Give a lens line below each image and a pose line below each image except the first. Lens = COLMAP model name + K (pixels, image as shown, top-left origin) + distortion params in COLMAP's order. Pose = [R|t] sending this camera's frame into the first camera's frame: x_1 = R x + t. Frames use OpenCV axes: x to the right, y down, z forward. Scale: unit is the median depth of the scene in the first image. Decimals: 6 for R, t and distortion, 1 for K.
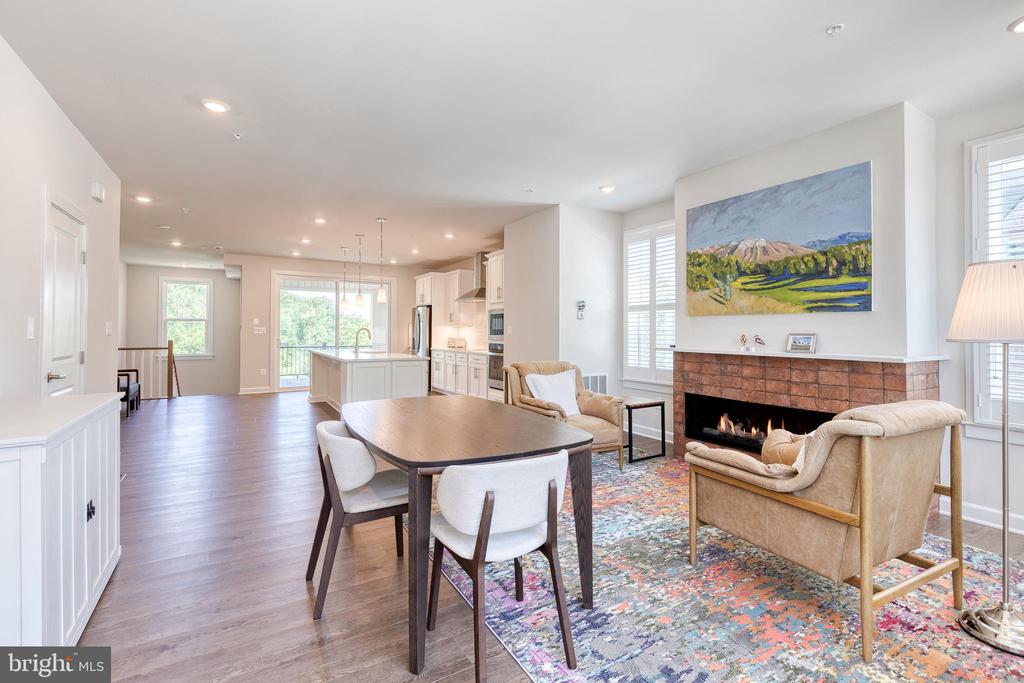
lens RADIAL K [[461.6, 0, 519.0], [0, 461.6, 326.7], [0, 0, 1]] dist [0.010683, -0.000697]
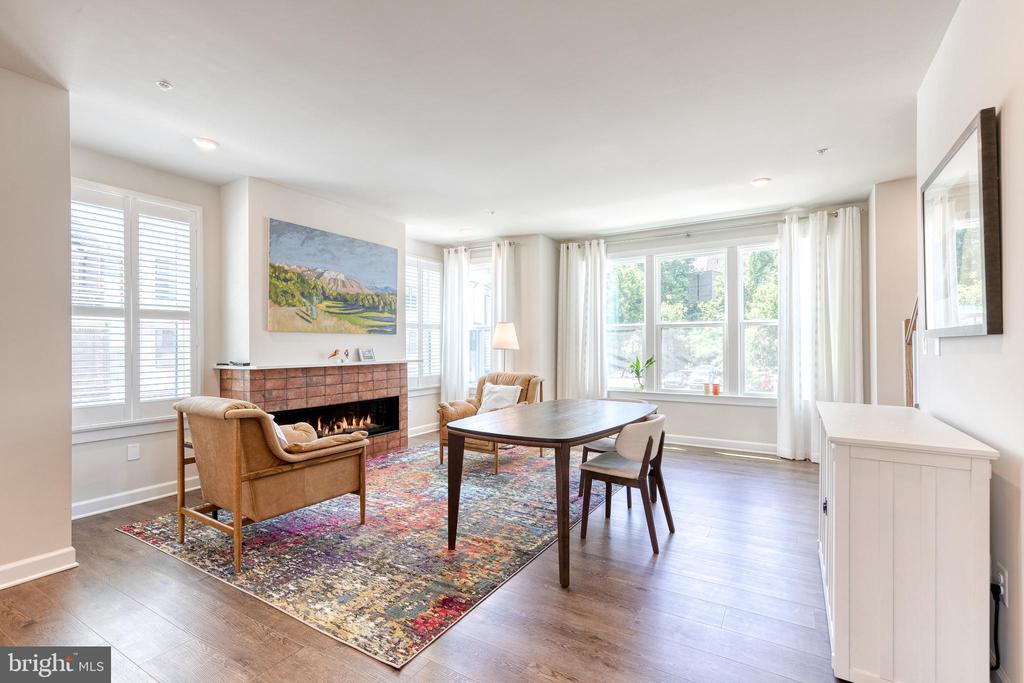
lens RADIAL K [[461.6, 0, 524.7], [0, 461.6, 340.8], [0, 0, 1]] dist [0.010683, -0.000697]
pose [[-0.470931, 0.007866, 0.882135, -0.735314], [-0.005454, 0.999915, -0.011827, 0.005614], [-0.882153, -0.010381, -0.470848, 1.014778]]
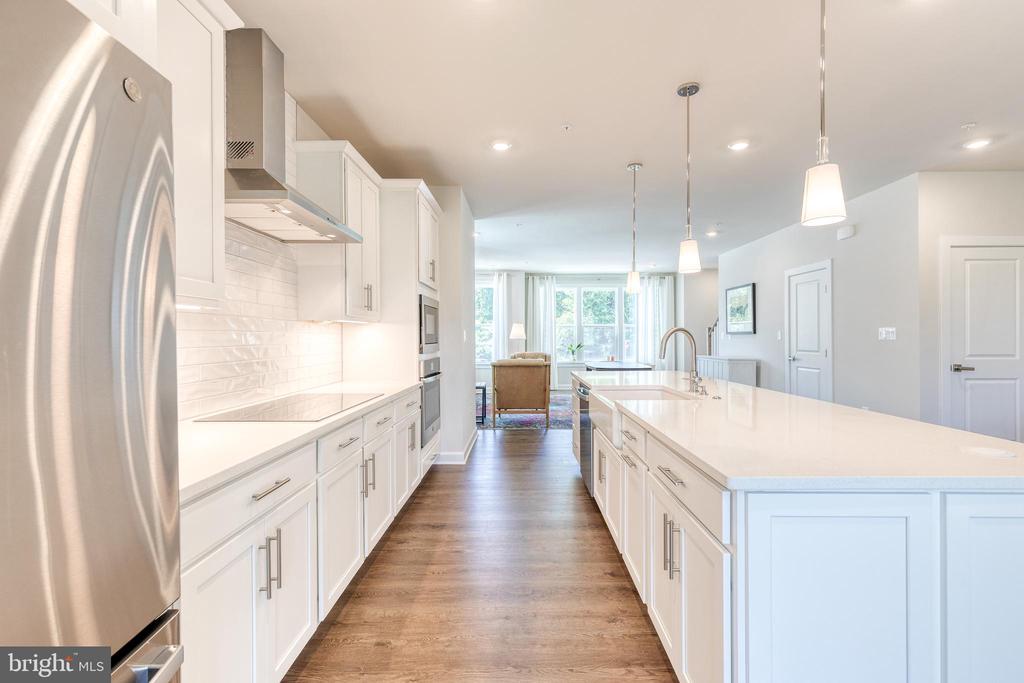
lens RADIAL K [[461.6, 0, 528.5], [0, 461.6, 335.6], [0, 0, 1]] dist [0.010683, -0.000697]
pose [[-0.865478, 0.003096, 0.500937, -0.709872], [-0.003328, 0.999923, -0.011929, 0.023375], [-0.500936, -0.011991, -0.865402, 2.356697]]
